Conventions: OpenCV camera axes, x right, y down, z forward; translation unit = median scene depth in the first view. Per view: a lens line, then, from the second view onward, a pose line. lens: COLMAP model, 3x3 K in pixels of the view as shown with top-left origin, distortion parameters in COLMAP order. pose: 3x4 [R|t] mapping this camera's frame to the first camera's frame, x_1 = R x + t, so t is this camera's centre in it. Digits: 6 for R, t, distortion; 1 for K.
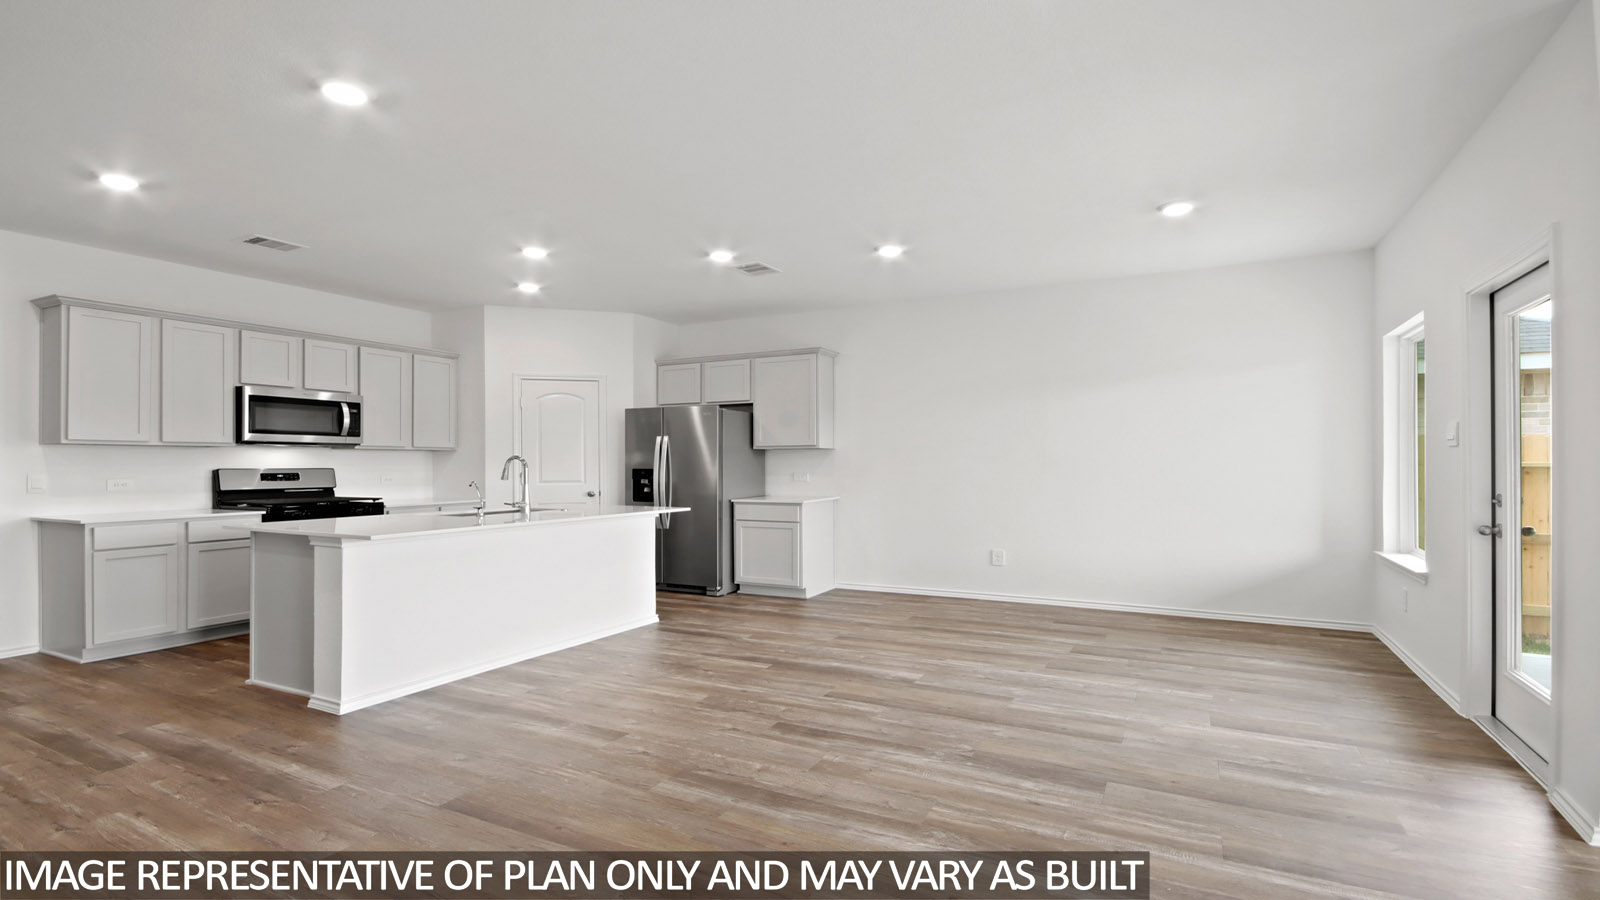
lens RADIAL K [[753.8, 0, 800.3], [0, 753.8, 458.8], [0, 0, 1]] dist [0.002570, 0.000146]
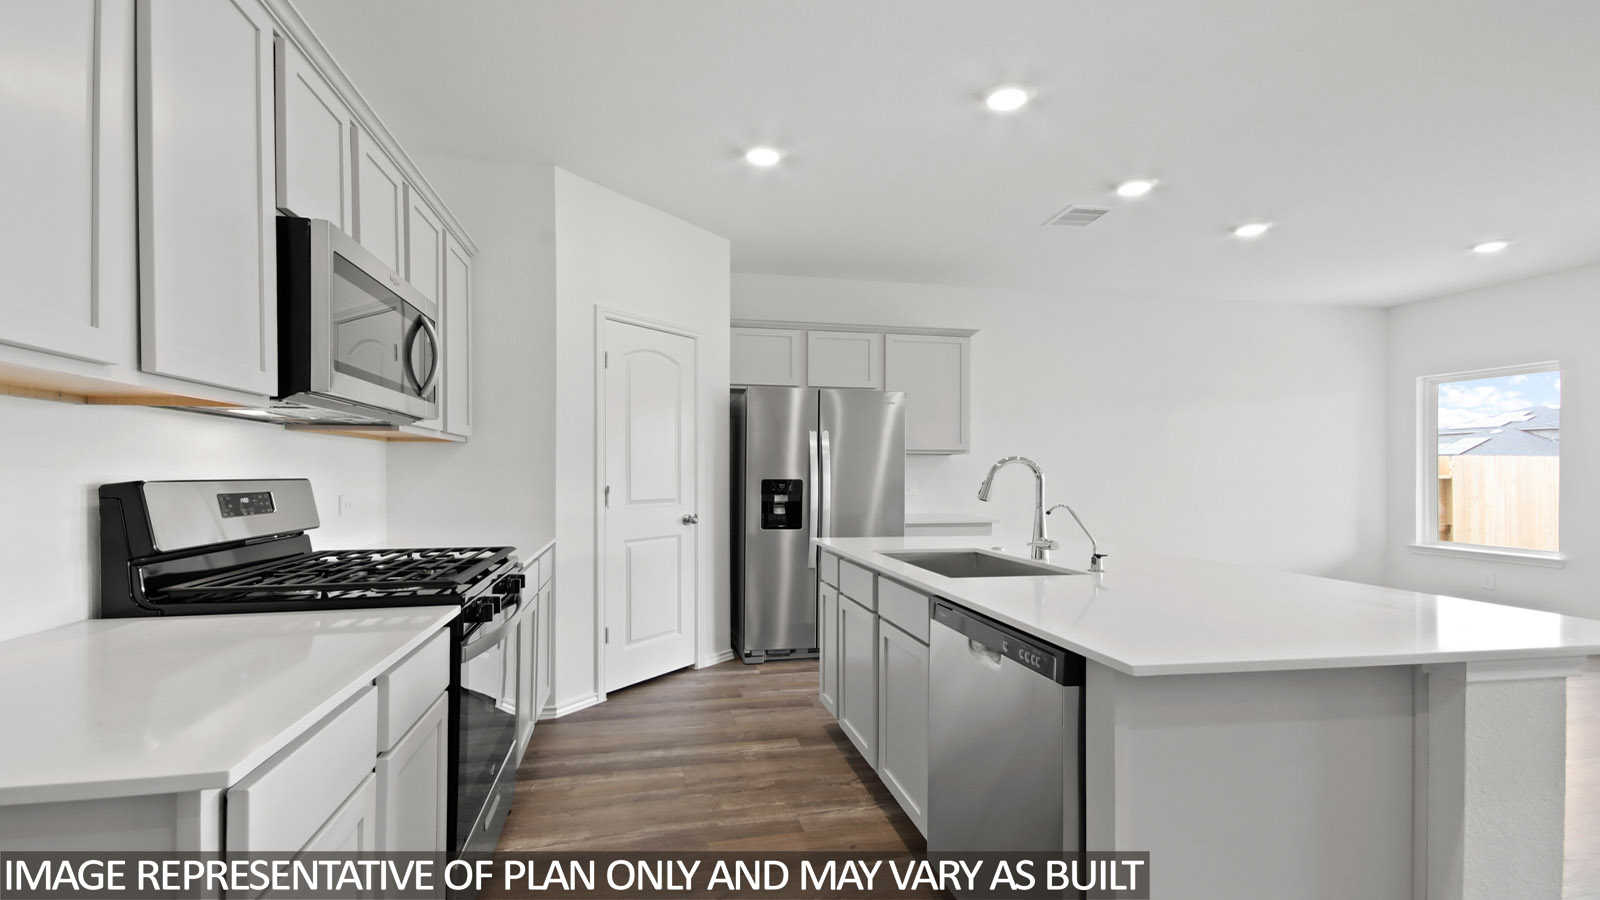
lens RADIAL K [[737.2, 0, 798.8], [0, 737.2, 457.8], [0, 0, 1]] dist [0.002088, -0.007875]
pose [[0.777810, 0.018891, 0.628216, -0.636044], [-0.008889, 0.999779, -0.019059, 0.006835], [-0.628437, 0.009240, 0.777806, 0.518153]]
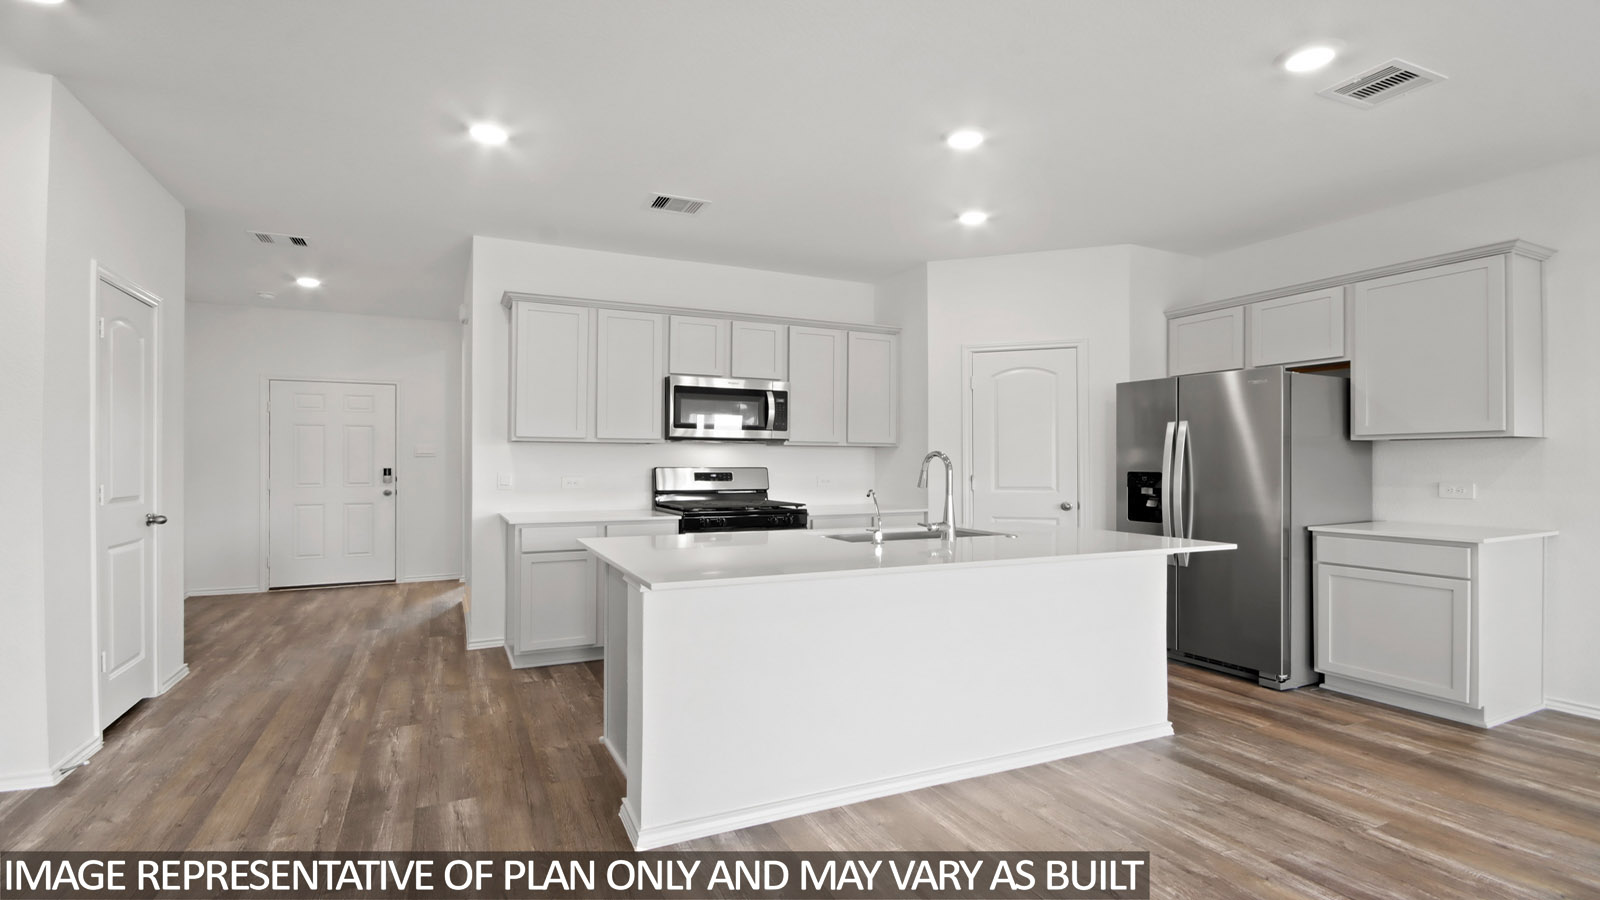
lens RADIAL K [[737.2, 0, 798.8], [0, 737.2, 457.8], [0, 0, 1]] dist [0.002088, -0.007875]
pose [[0.799303, 0.001044, -0.600927, -0.065751], [-0.001457, 0.999999, -0.000200, 0.001385], [0.600926, 0.001036, 0.799304, 0.315002]]
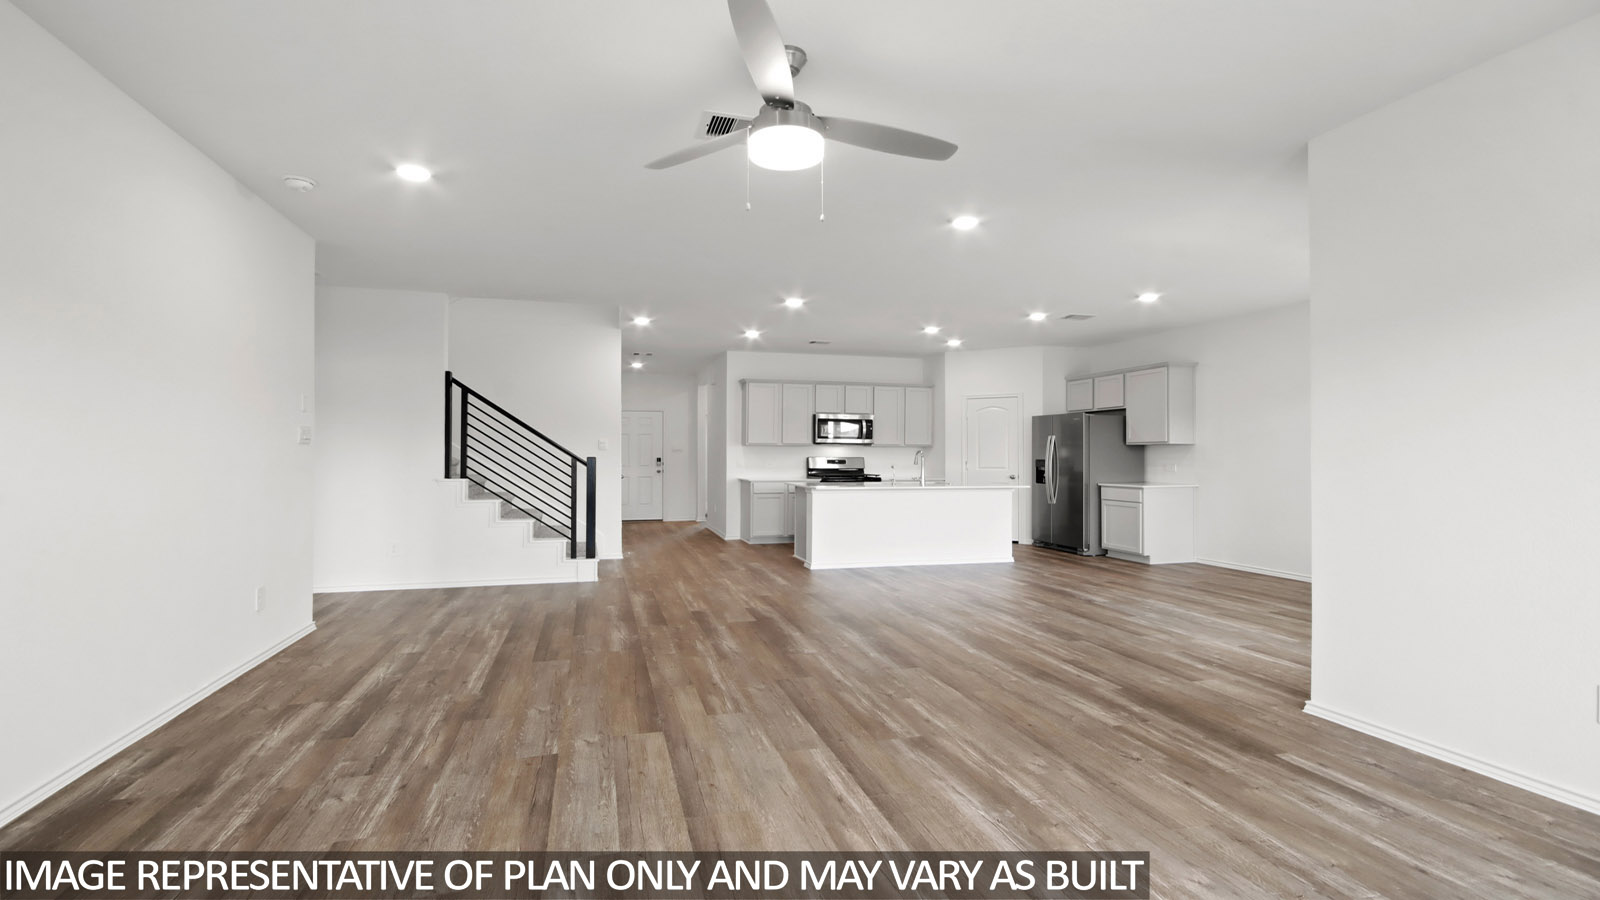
lens RADIAL K [[753.8, 0, 800.3], [0, 753.8, 458.8], [0, 0, 1]] dist [0.002570, 0.000146]
pose [[0.682047, 0.009057, -0.731253, 0.522293], [-0.000818, 0.999932, 0.011622, -0.003805], [0.731308, -0.007328, 0.682008, -0.274643]]
